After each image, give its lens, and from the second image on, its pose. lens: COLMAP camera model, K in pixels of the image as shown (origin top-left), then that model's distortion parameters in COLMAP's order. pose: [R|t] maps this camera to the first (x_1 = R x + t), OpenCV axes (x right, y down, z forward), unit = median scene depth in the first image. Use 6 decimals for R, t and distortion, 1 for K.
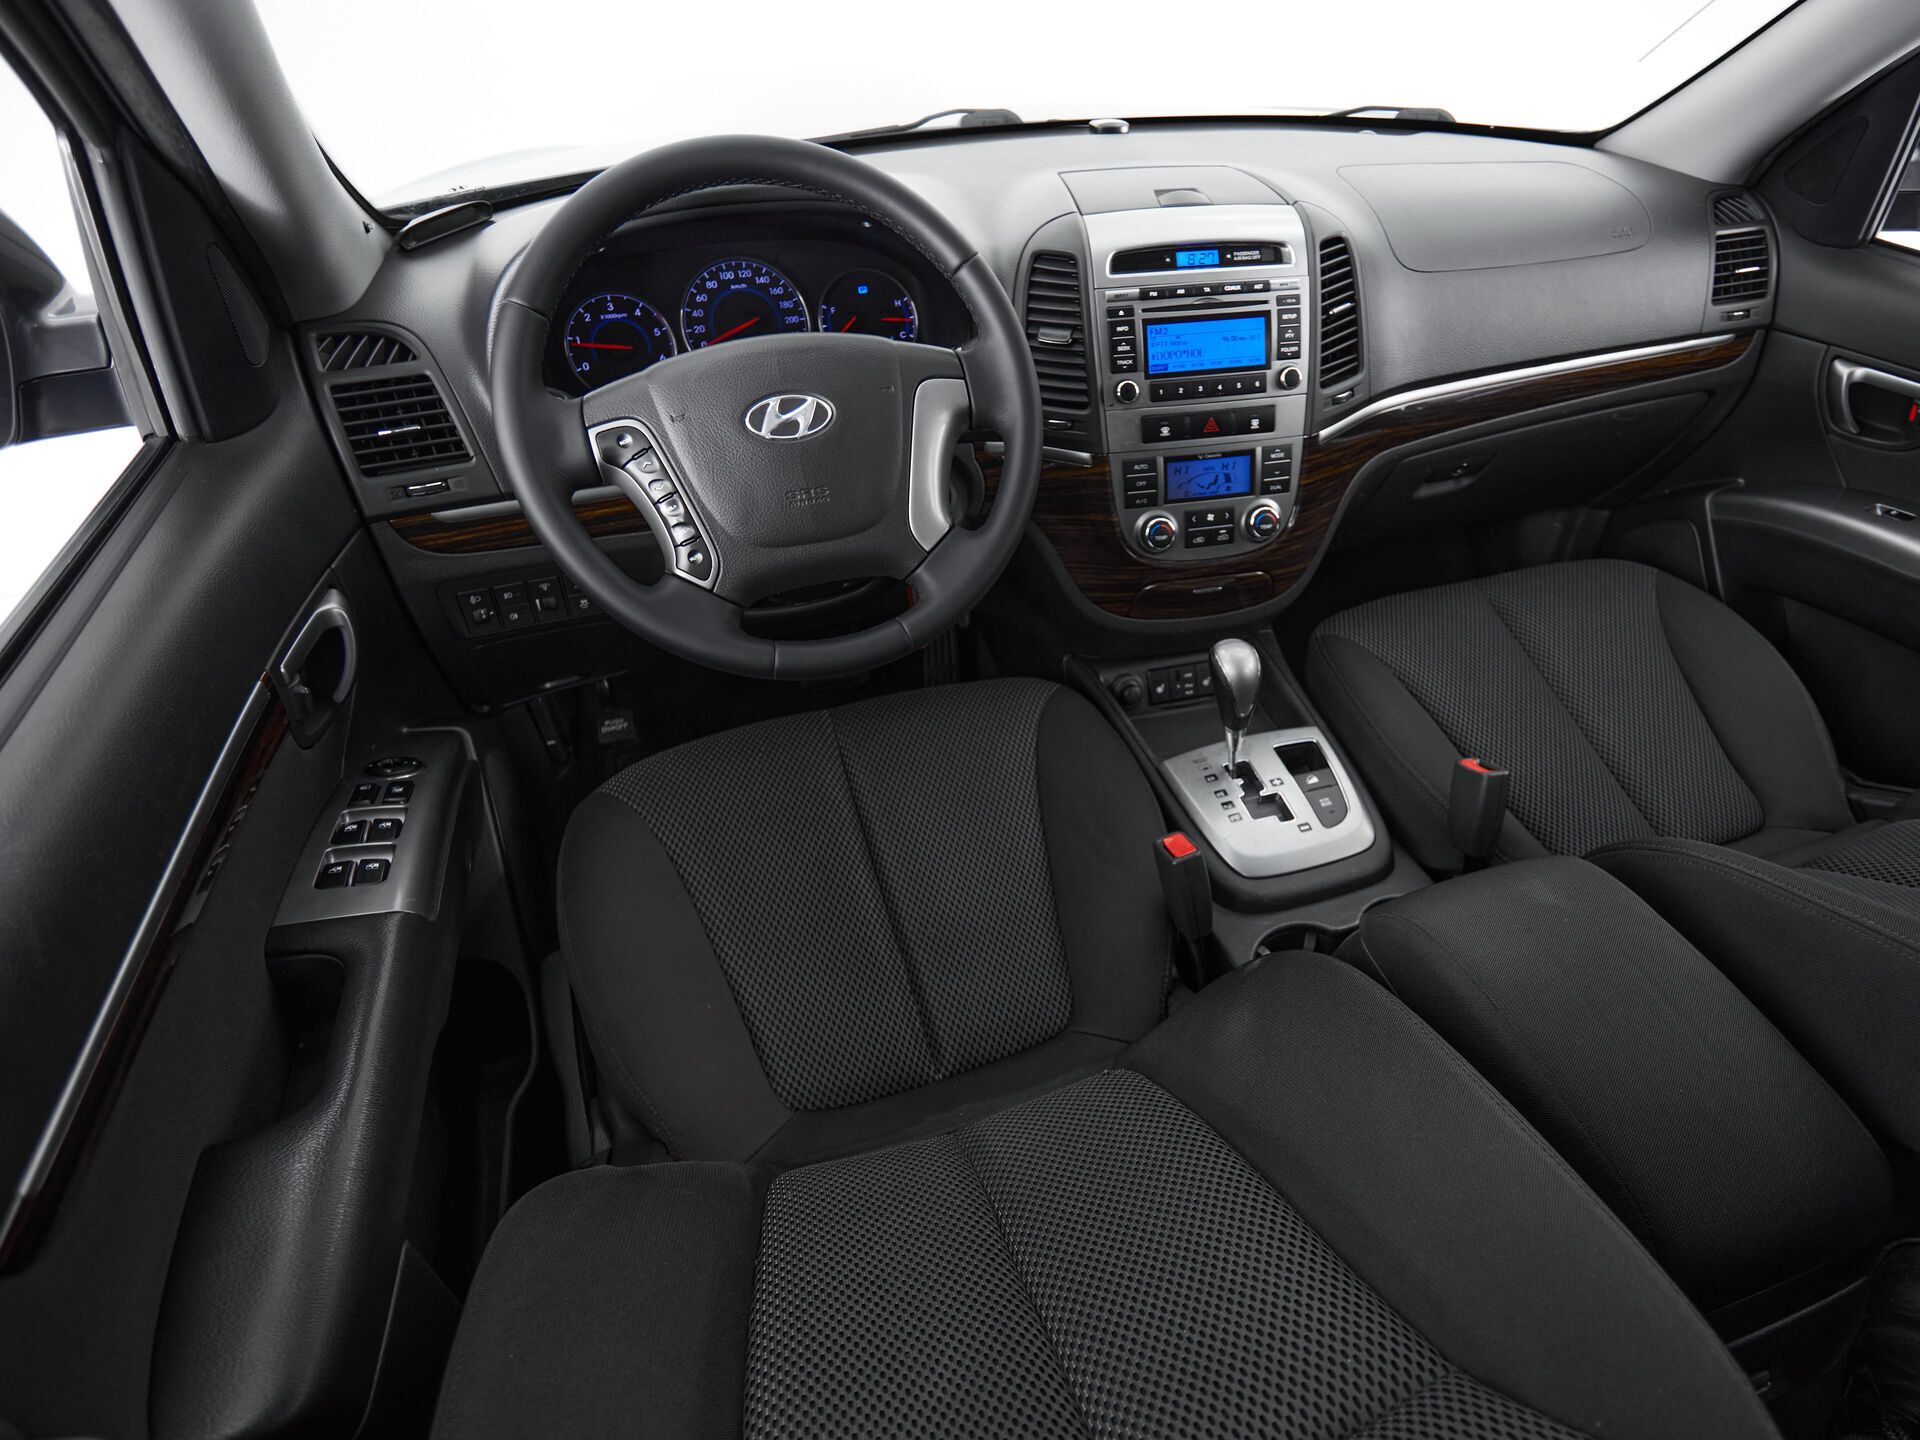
lens RADIAL K [[1117.2, 0, 1117.0], [0, 1117.2, 793.6], [0, 0, 1]] dist [-0.000386, -0.005079]
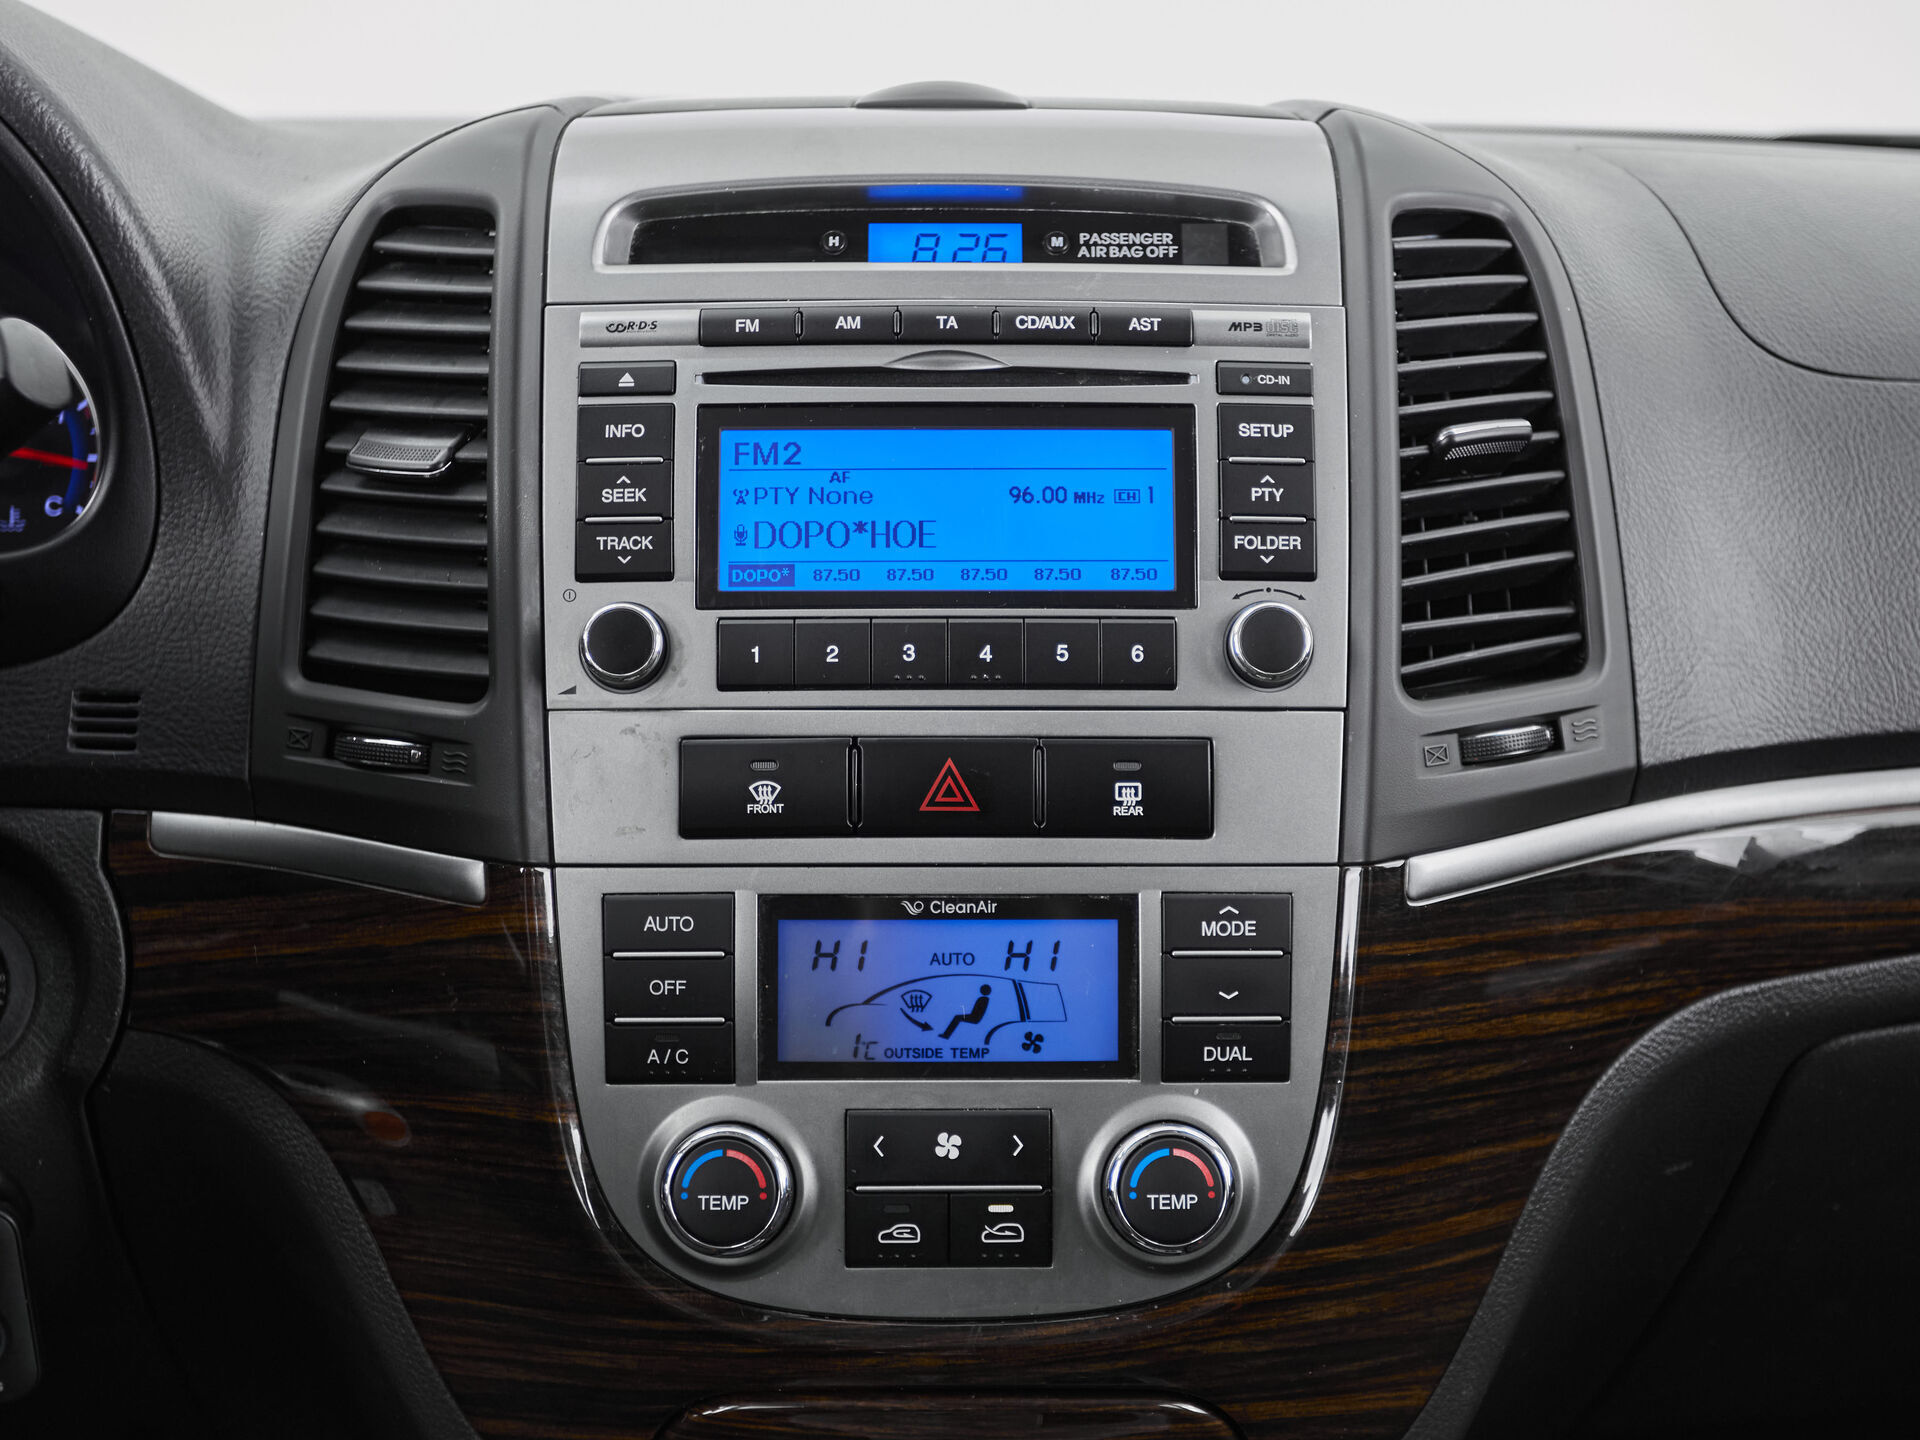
lens RADIAL K [[2414.3, 0, 961.8], [0, 2414.3, 739.9], [0, 0, 1]] dist [0.048274, 0.000000]
pose [[0.974502, 0.036406, -0.221404, 0.209746], [-0.139234, 0.871904, -0.469465, -0.076232], [0.175952, 0.488322, 0.854741, 0.512642]]
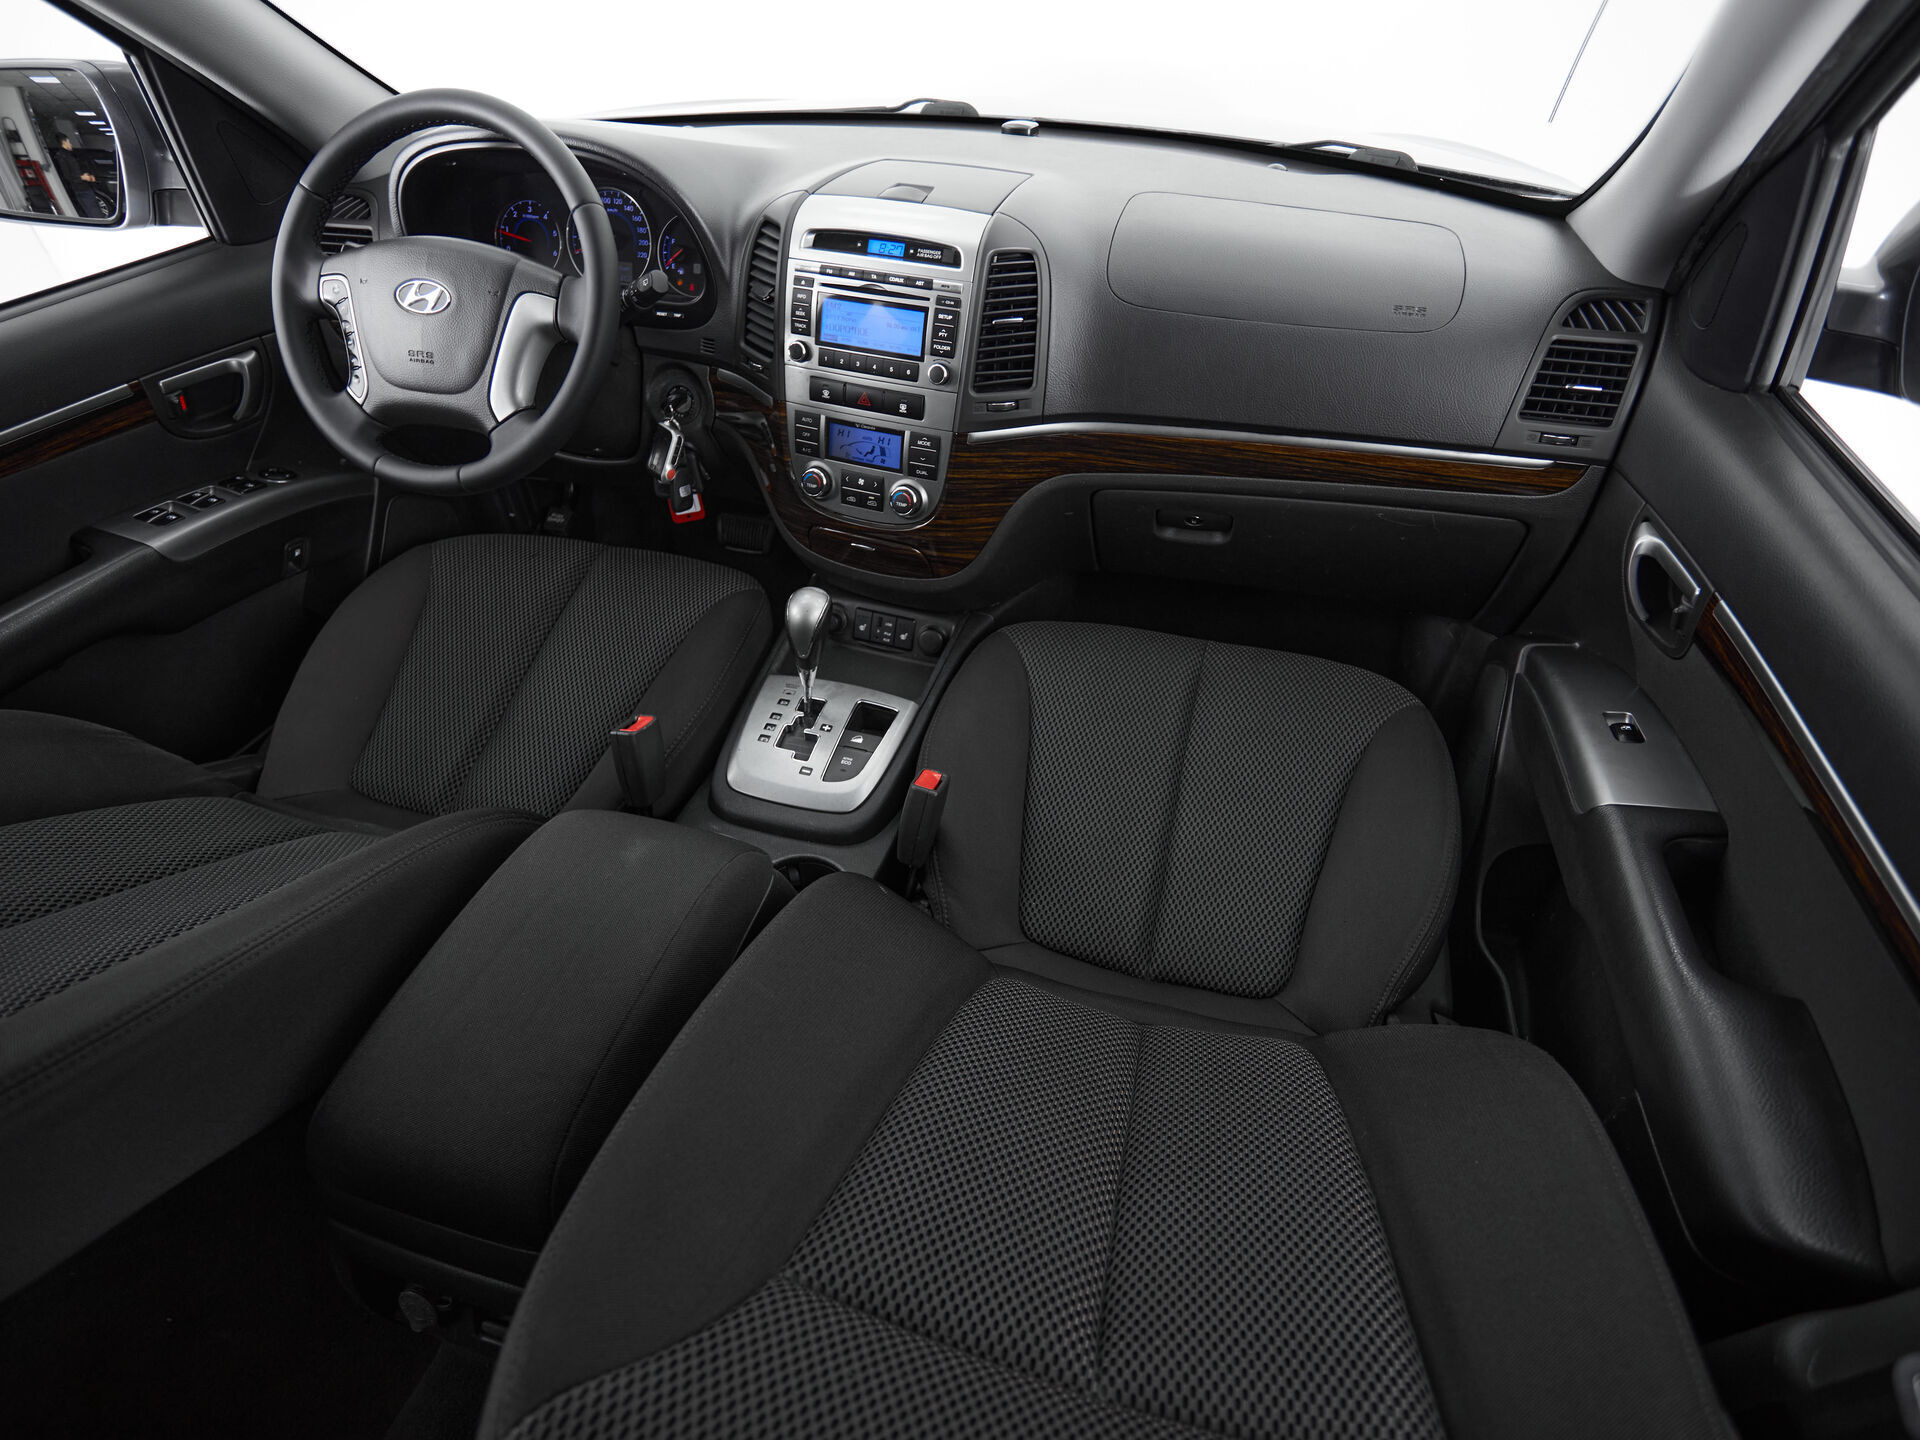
lens RADIAL K [[1021.5, 0, 957.9], [0, 1021.5, 724.2], [0, 0, 1]] dist [0.000107, -0.004345]
pose [[0.805422, 0.379875, -0.454962, 0.732672], [-0.379019, 0.920250, 0.097393, -0.167209], [0.455675, 0.093997, 0.885169, 0.181957]]
